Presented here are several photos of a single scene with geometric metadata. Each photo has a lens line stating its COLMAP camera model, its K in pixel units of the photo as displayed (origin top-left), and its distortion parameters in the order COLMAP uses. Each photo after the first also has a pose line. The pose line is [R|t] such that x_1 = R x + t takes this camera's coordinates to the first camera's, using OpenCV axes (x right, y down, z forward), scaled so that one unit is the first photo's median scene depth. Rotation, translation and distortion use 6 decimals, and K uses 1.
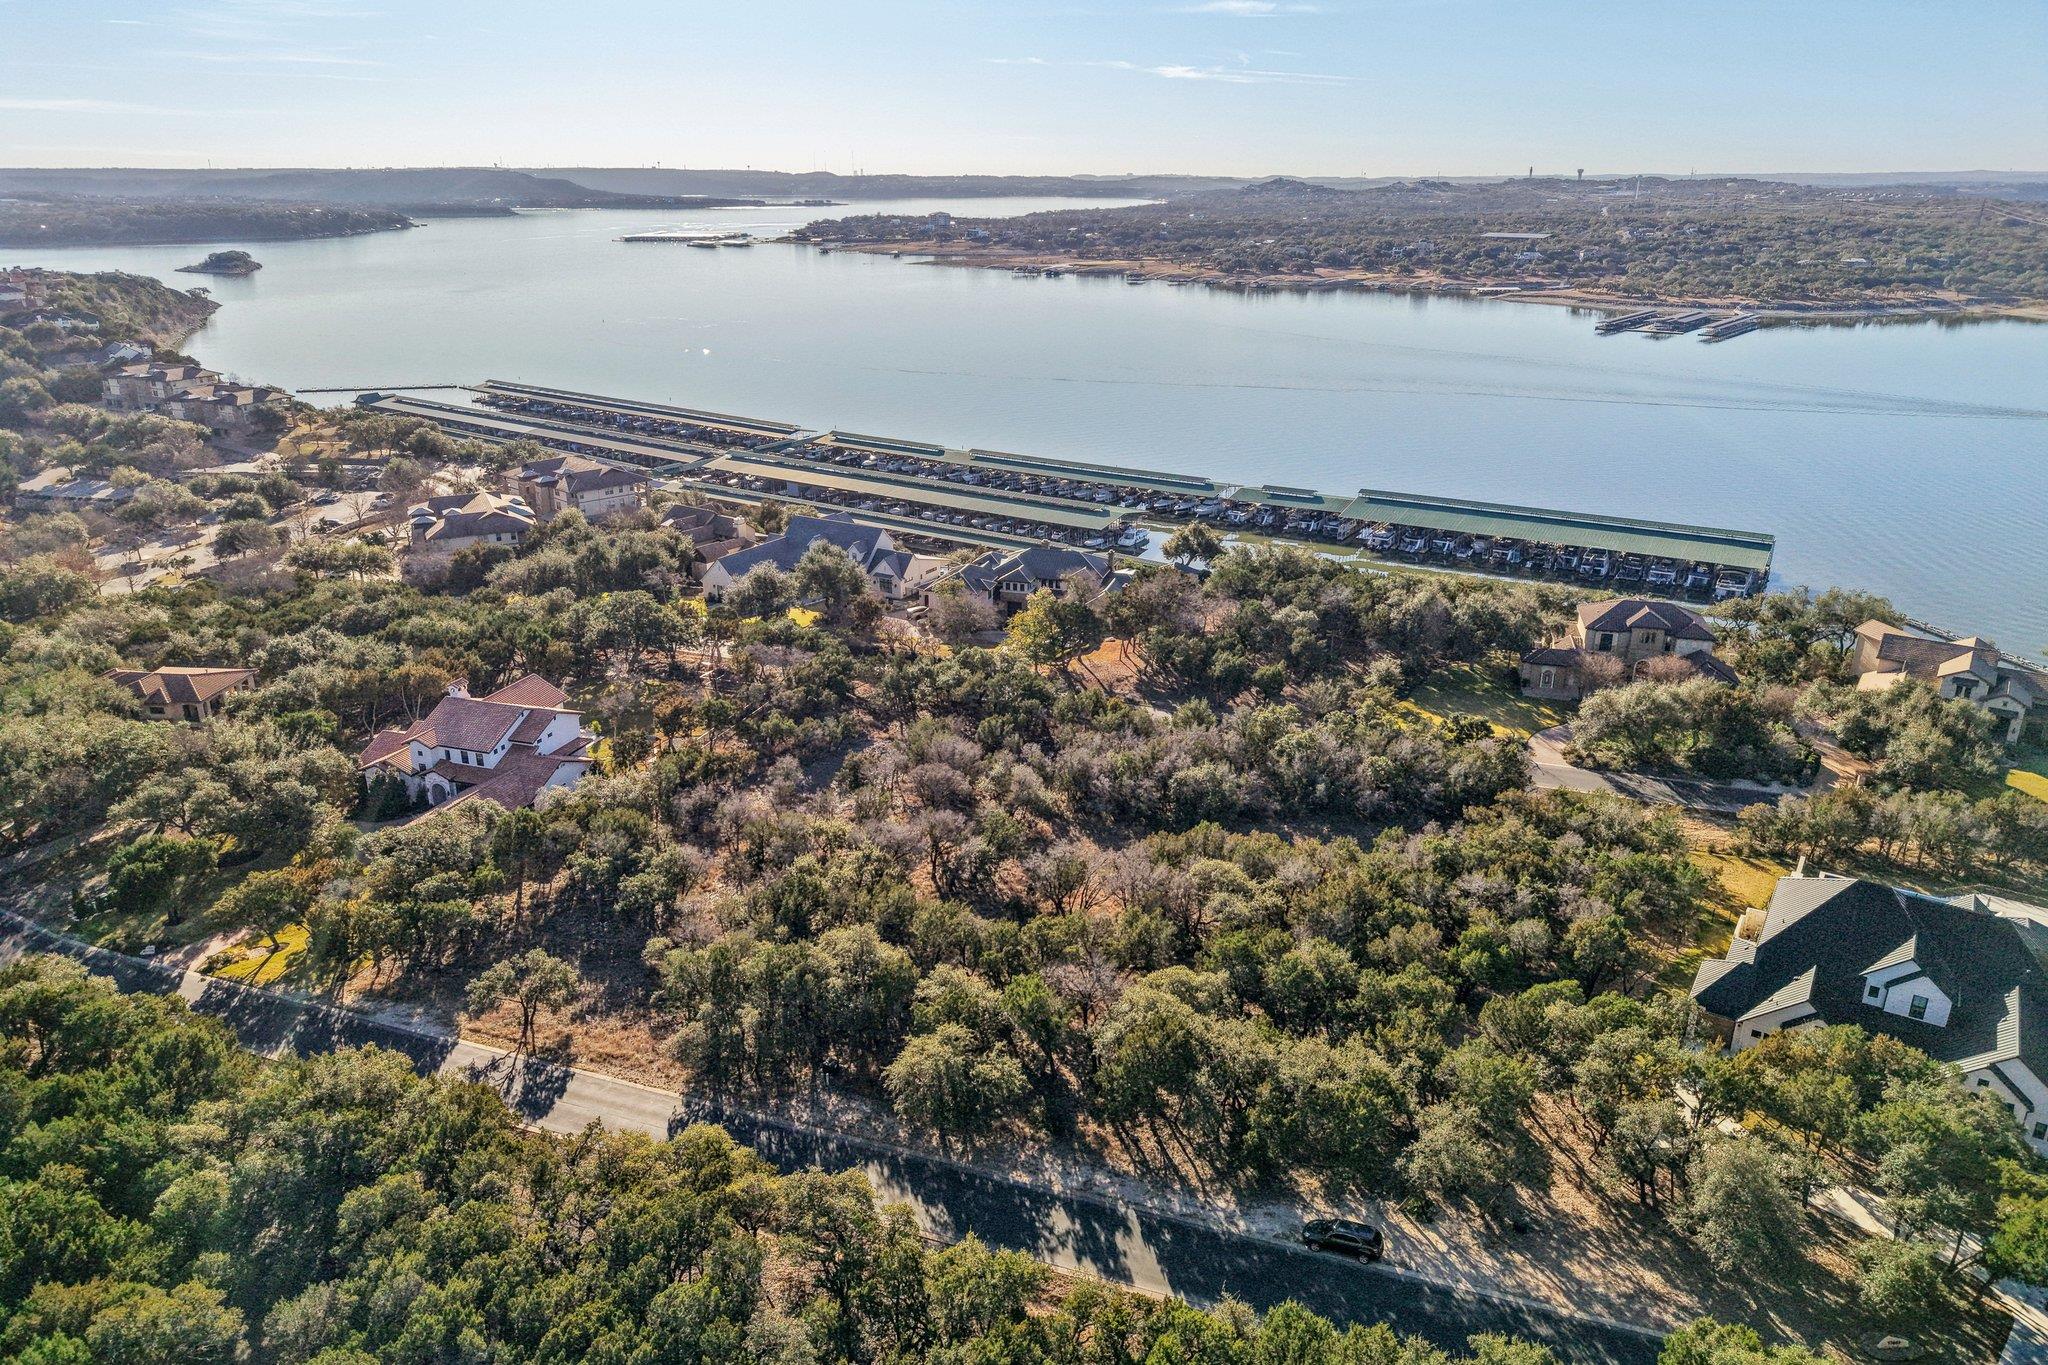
lens RADIAL K [[1392.6, 0, 1041.9], [0, 1392.6, 661.3], [0, 0, 1]] dist [0.020334, -0.020844]
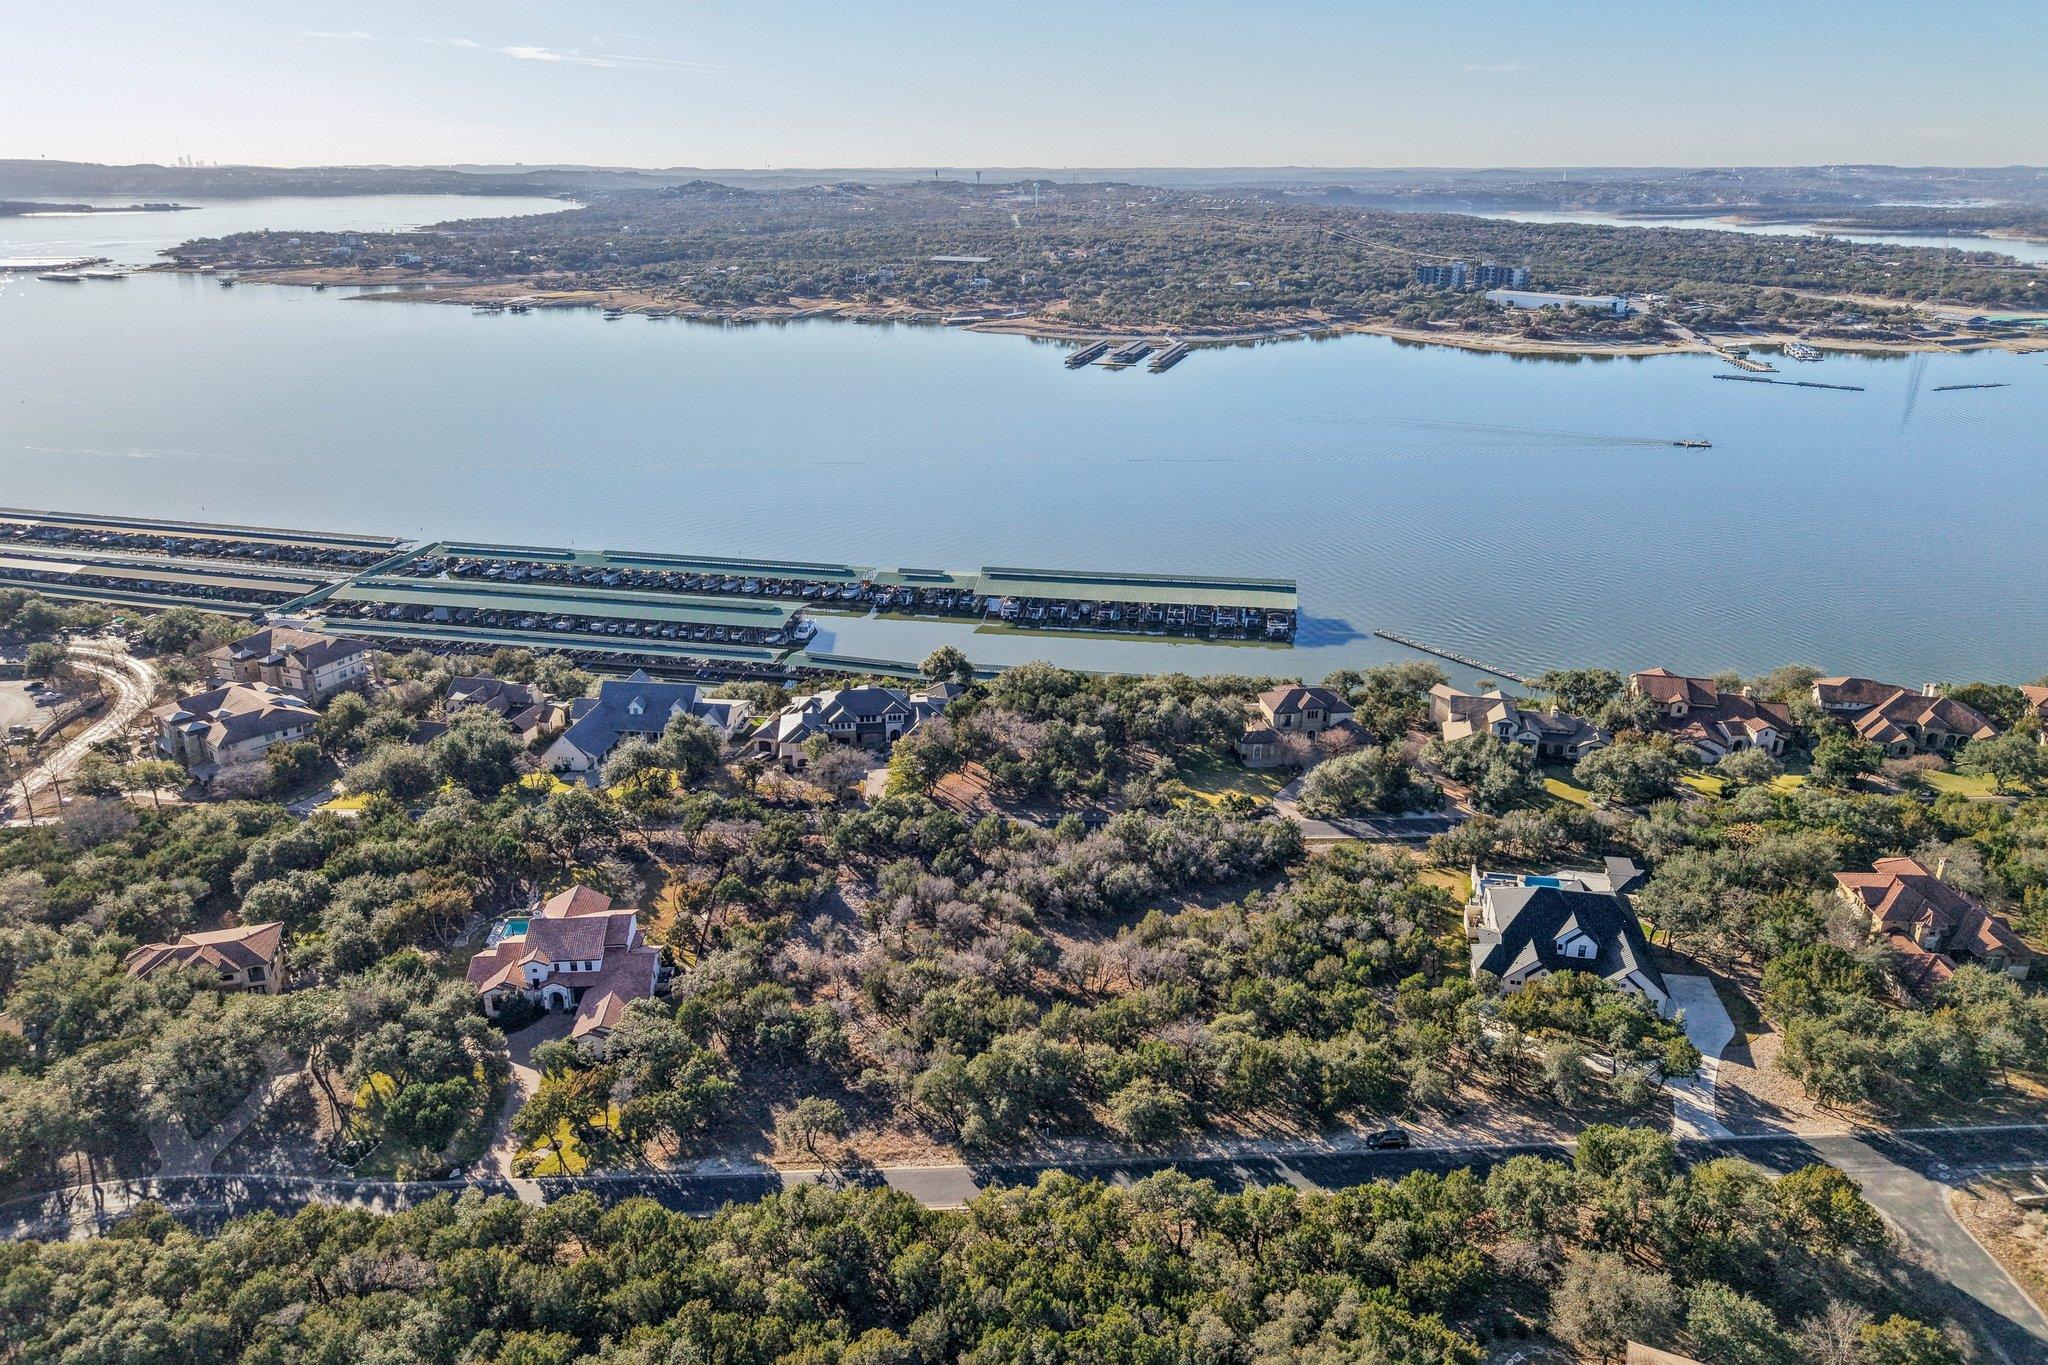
lens RADIAL K [[1405.0, 0, 1037.4], [0, 1405.0, 677.0], [0, 0, 1]] dist [0.023184, -0.024153]
pose [[0.920362, -0.130056, 0.368808, -0.184679], [0.123084, 0.991487, 0.042479, -0.076310], [-0.371193, 0.006298, 0.928534, -0.131485]]
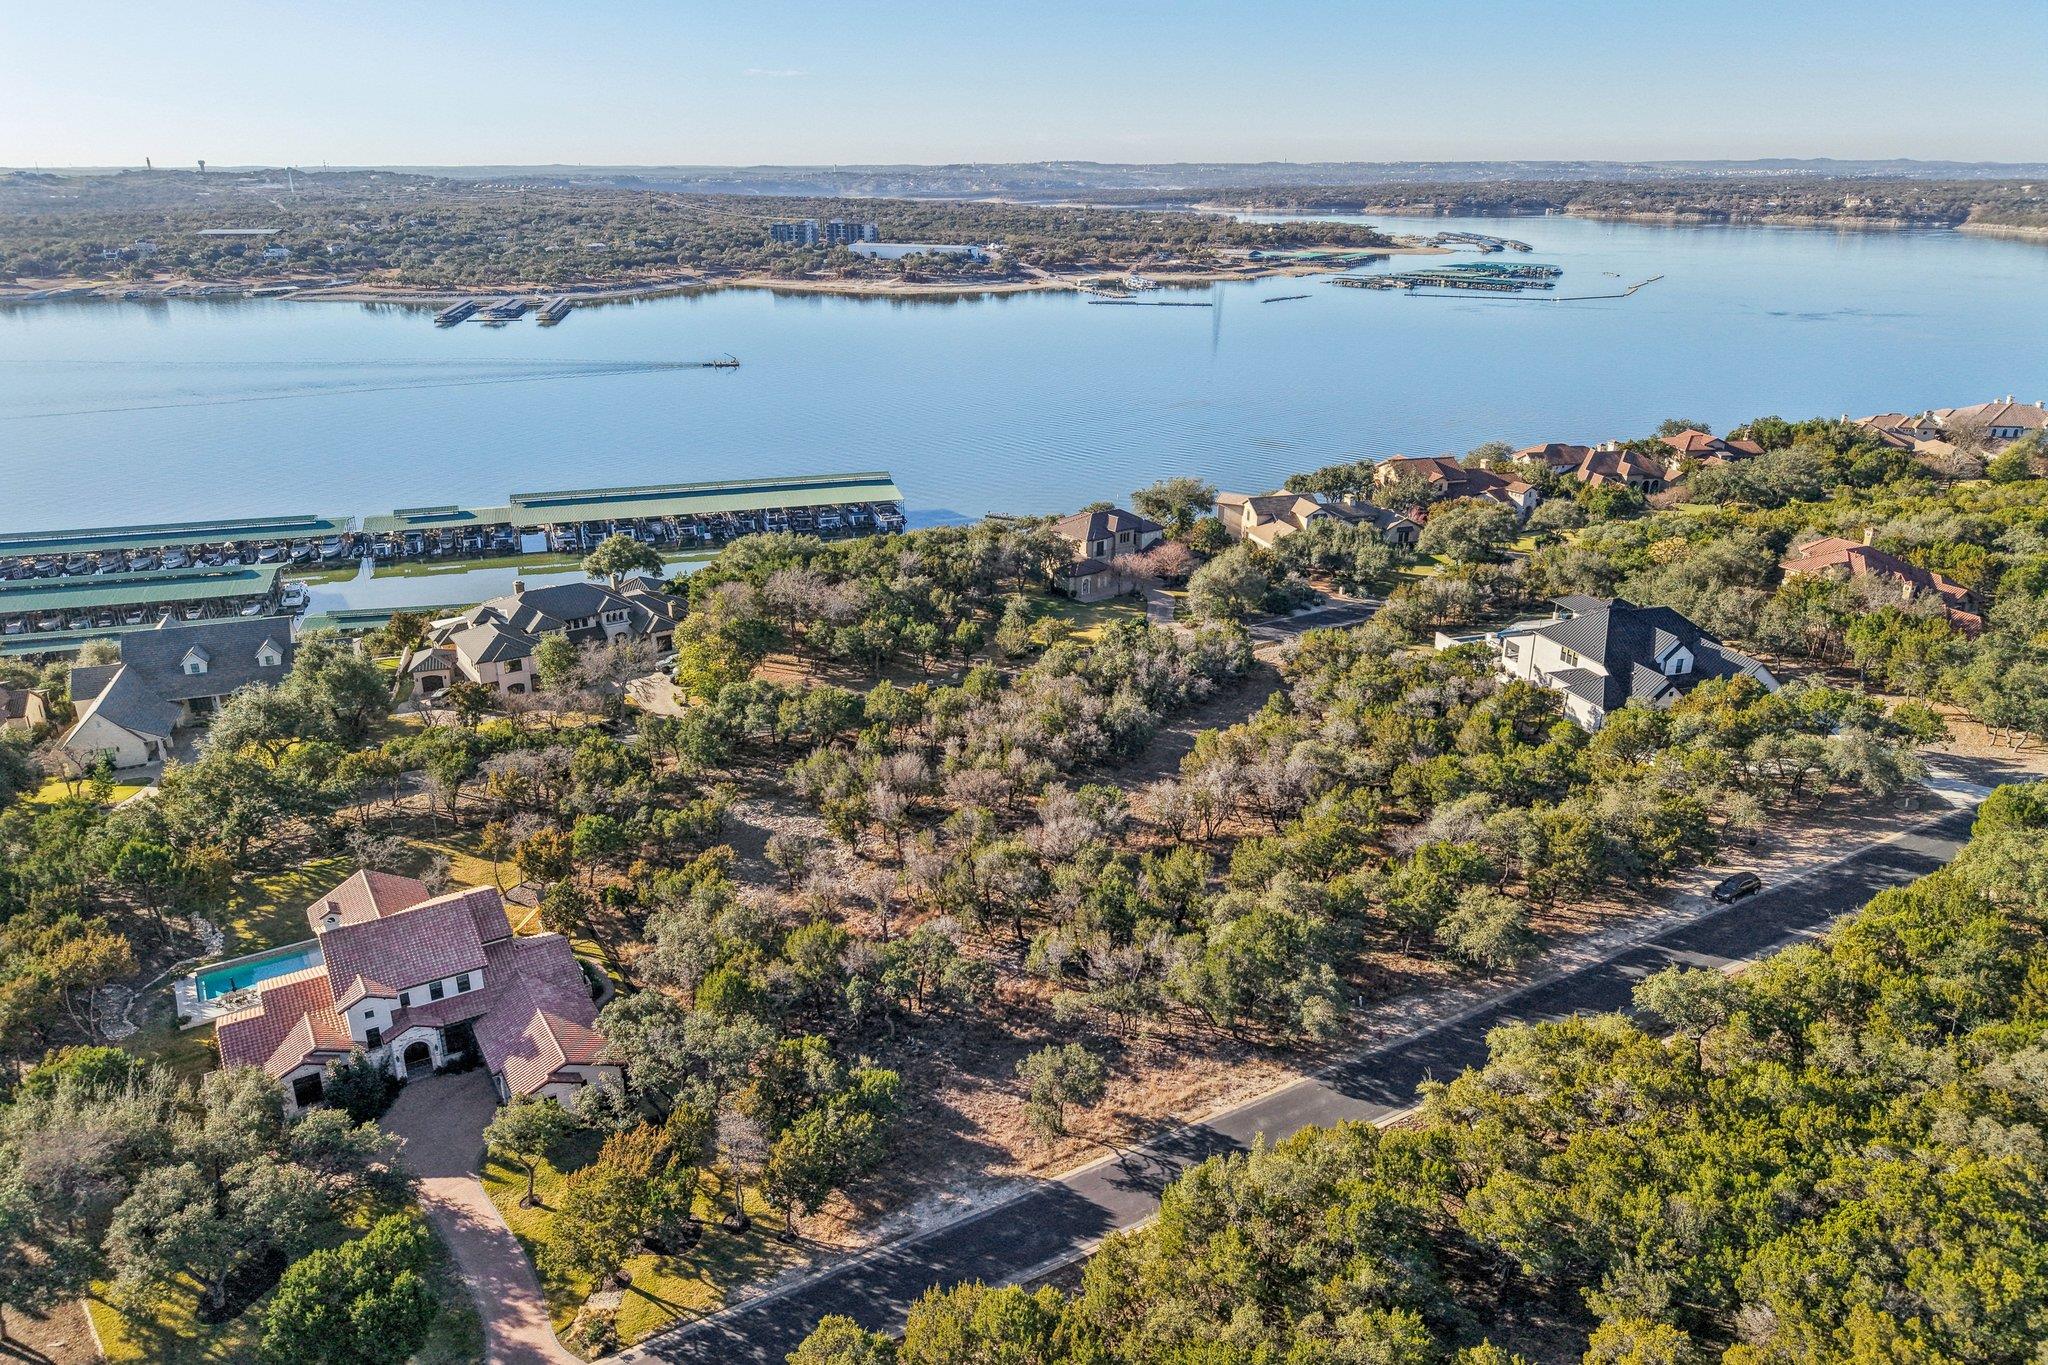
lens RADIAL K [[1379.7, 0, 1028.3], [0, 1379.7, 684.2], [0, 0, 1]] dist [0.025574, -0.027678]
pose [[0.630958, -0.269274, 0.727588, -0.275723], [0.253041, 0.957976, 0.135104, -0.039056], [-0.733391, 0.098865, 0.672580, 0.118979]]
